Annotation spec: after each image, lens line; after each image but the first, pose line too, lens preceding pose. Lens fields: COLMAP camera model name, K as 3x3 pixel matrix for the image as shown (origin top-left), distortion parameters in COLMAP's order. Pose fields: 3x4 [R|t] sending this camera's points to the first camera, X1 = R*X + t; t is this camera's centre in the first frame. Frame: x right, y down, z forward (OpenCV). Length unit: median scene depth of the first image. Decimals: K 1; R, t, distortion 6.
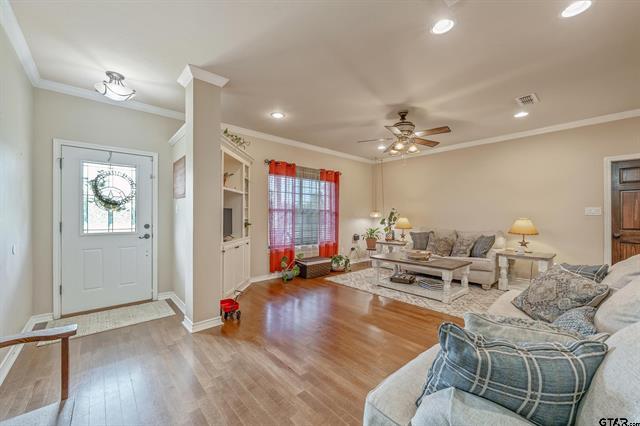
lens RADIAL K [[243.5, 0, 321.8], [0, 243.5, 216.3], [0, 0, 1]] dist [0.000029, -0.000112]
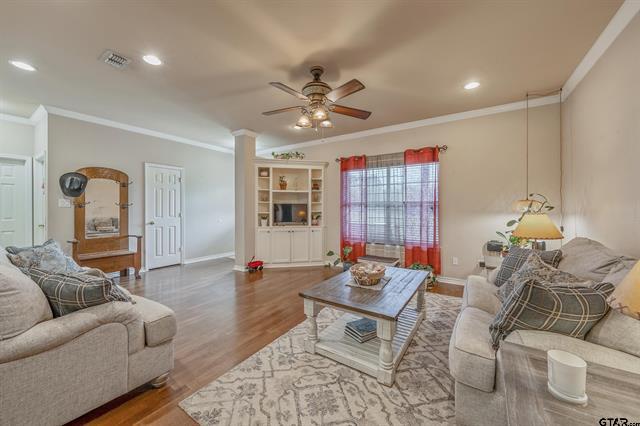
lens RADIAL K [[243.5, 0, 322.4], [0, 243.5, 210.1], [0, 0, 1]] dist [0.000029, -0.000112]
pose [[0.260057, -0.000223, -0.965593, 0.879724], [-0.002790, 0.999996, -0.000983, 0.002365], [0.965589, 0.002950, 0.260055, 0.682261]]
